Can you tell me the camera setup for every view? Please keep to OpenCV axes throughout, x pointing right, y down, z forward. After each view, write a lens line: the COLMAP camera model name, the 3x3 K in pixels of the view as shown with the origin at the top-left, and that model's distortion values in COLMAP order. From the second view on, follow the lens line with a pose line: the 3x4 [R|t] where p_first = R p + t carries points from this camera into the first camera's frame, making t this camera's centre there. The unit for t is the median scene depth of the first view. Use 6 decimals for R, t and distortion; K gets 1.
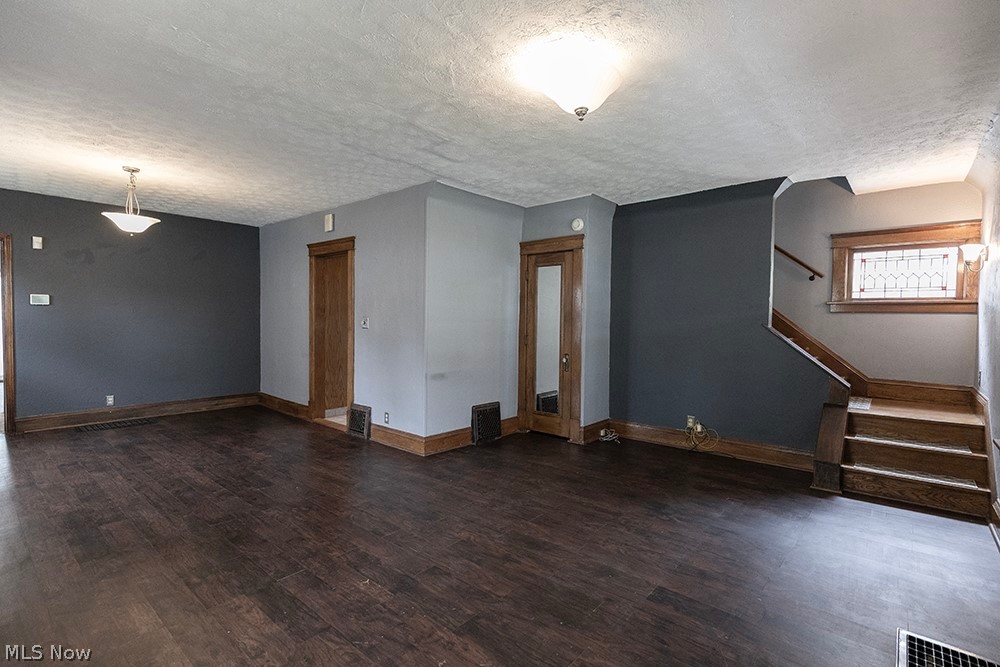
lens RADIAL K [[466.1, 0, 508.0], [0, 466.1, 331.7], [0, 0, 1]] dist [0.006324, -0.000525]
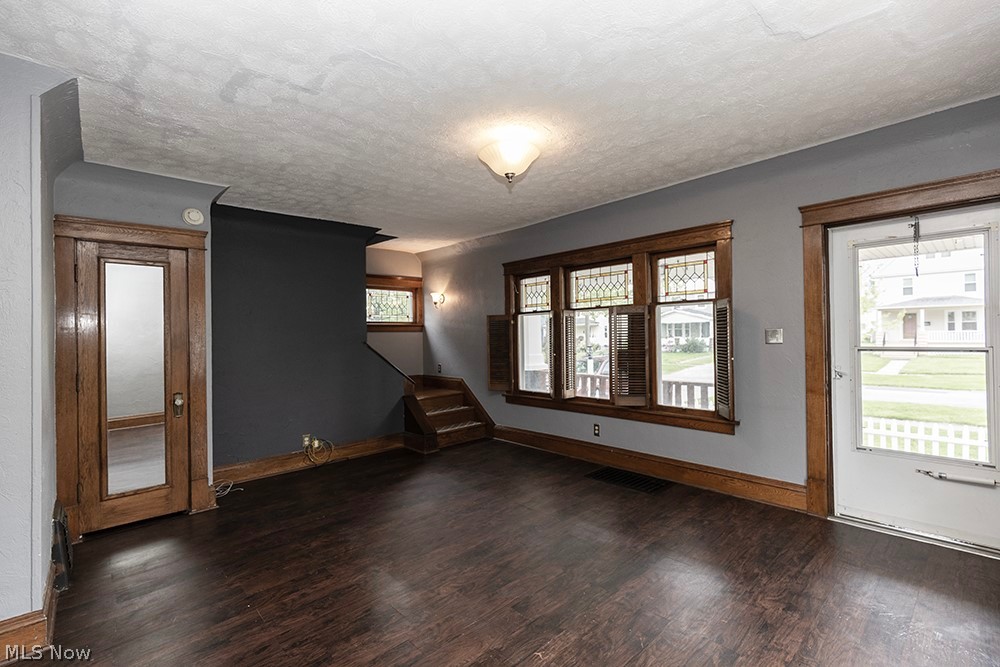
lens RADIAL K [[446.5, 0, 508.6], [0, 446.5, 333.3], [0, 0, 1]] dist [0.007131, -0.000163]
pose [[0.112149, -0.009991, 0.993641, -0.613505], [0.045566, 0.998949, 0.004902, -0.028733], [-0.992646, 0.044727, 0.112486, 0.518817]]
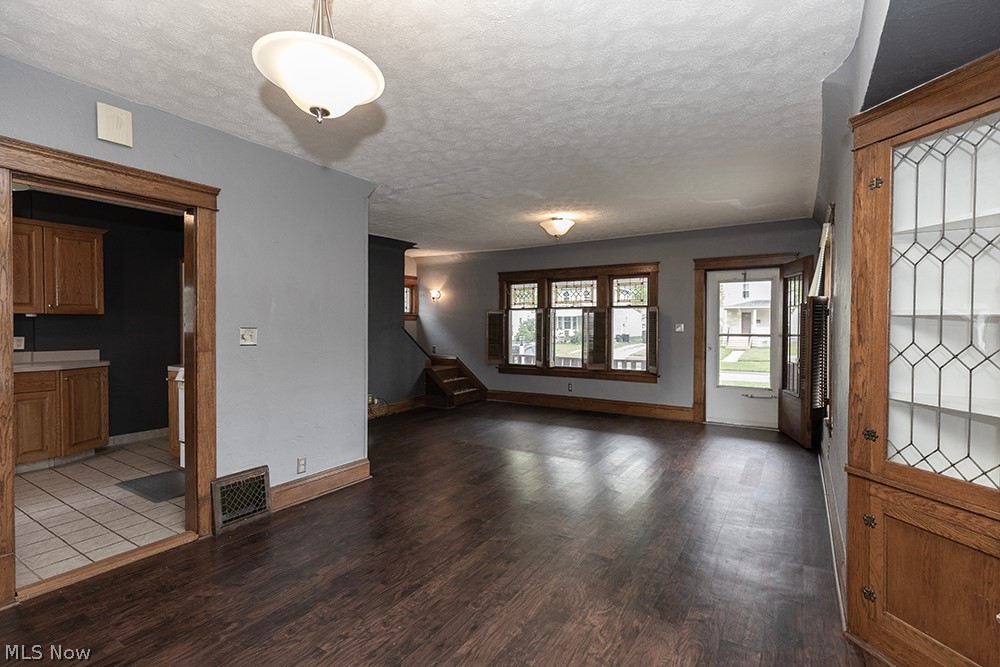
lens RADIAL K [[466.1, 0, 508.0], [0, 466.1, 331.7], [0, 0, 1]] dist [0.006324, -0.000525]
pose [[-0.143373, -0.027312, 0.989292, -1.208665], [0.023332, 0.999248, 0.030968, -0.045915], [-0.989394, 0.027522, -0.142628, 0.920379]]
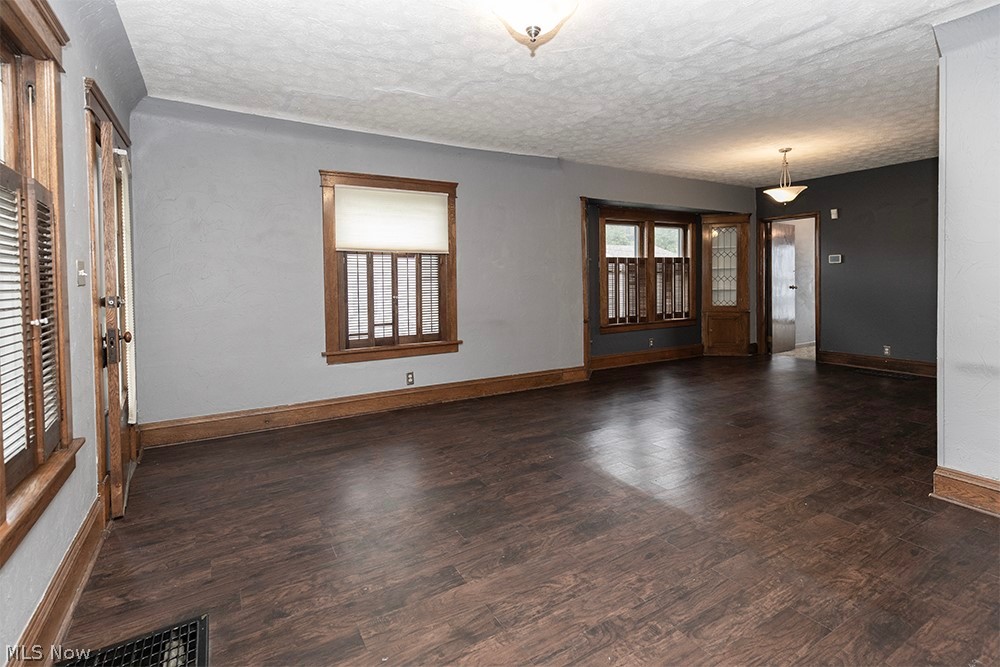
lens RADIAL K [[480.4, 0, 509.3], [0, 480.4, 288.7], [0, 0, 1]] dist [0.010559, -0.000857]
pose [[-0.315608, 0.011016, -0.948826, 0.608225], [-0.016691, 0.999713, 0.017158, 0.003637], [0.948743, 0.021252, -0.315333, 0.733736]]
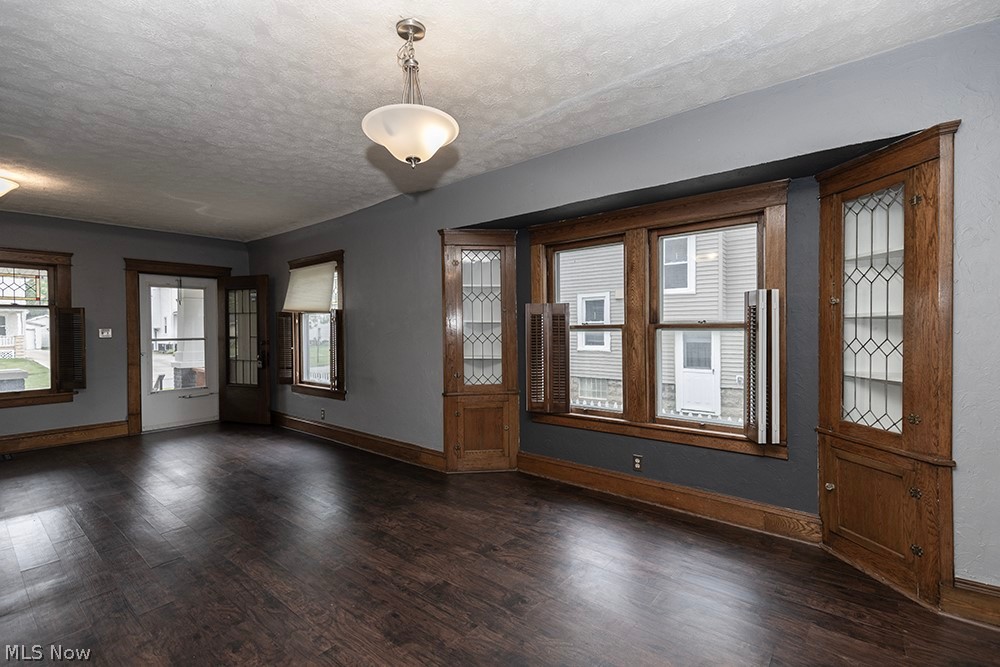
lens RADIAL K [[450.2, 0, 510.0], [0, 450.2, 332.6], [0, 0, 1]] dist [0.003775, 0.000051]
pose [[-0.999676, -0.003023, -0.025256, -0.899719], [-0.003960, 0.999302, 0.037150, -0.053353], [0.025126, 0.037238, -0.998990, 1.487571]]
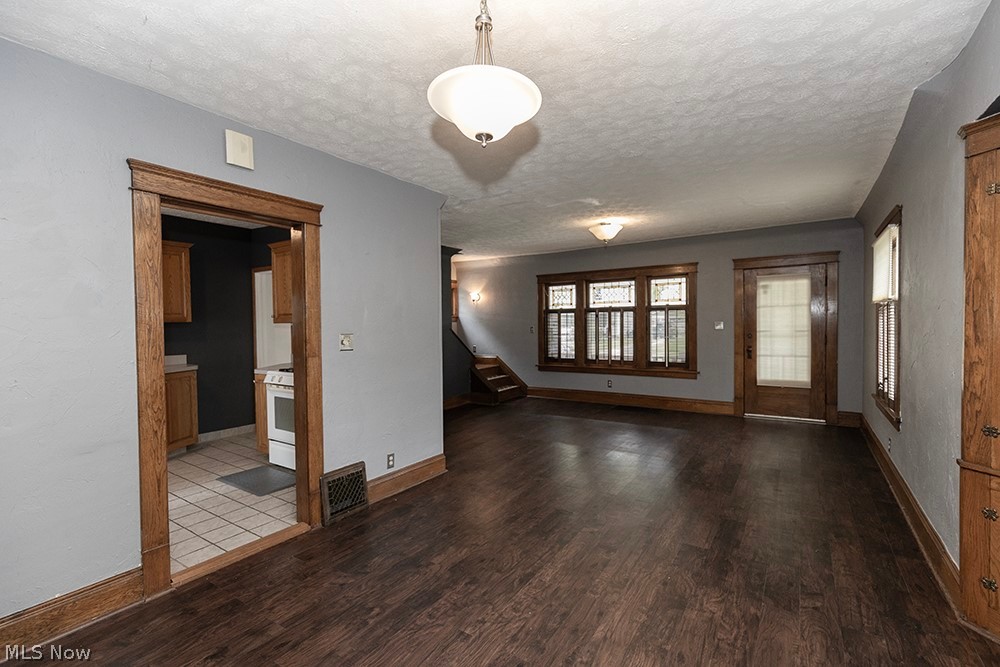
lens RADIAL K [[444.5, 0, 505.7], [0, 444.5, 333.0], [0, 0, 1]] dist [0.004358, -0.000292]
pose [[-0.114876, -0.033024, 0.992831, -1.200485], [0.039056, 0.998524, 0.037732, -0.059072], [-0.992612, 0.043110, -0.113417, 1.044019]]
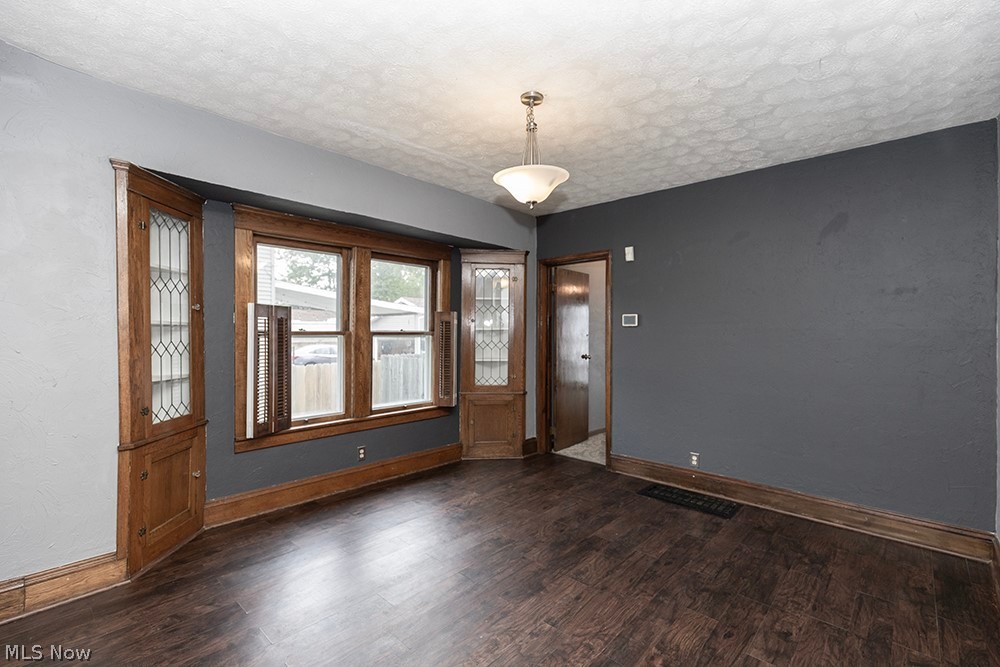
lens RADIAL K [[446.5, 0, 508.6], [0, 446.5, 333.3], [0, 0, 1]] dist [0.007131, -0.000163]
pose [[-0.028227, -0.011085, -0.999540, -0.229970], [-0.033938, 0.999373, -0.010125, -0.036253], [0.999025, 0.033636, -0.028585, 1.004081]]
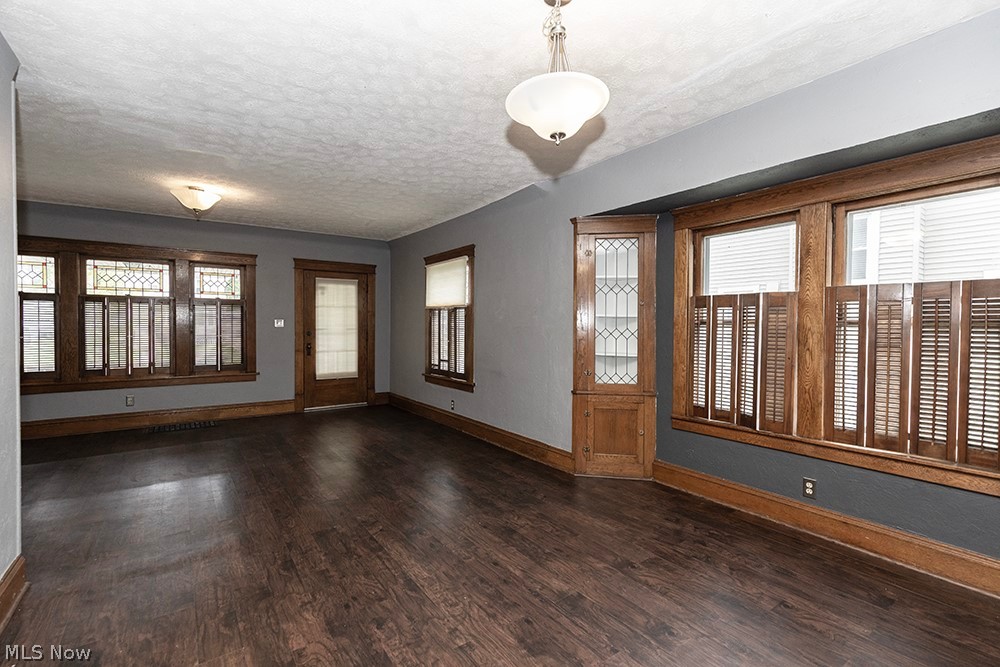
lens RADIAL K [[458.5, 0, 503.7], [0, 458.5, 334.1], [0, 0, 1]] dist [0.004435, -0.000077]
pose [[-0.968546, -0.023448, 0.247728, -0.873644], [-0.011693, 0.998739, 0.048816, -0.046212], [-0.248560, 0.044384, -0.967599, 1.457061]]
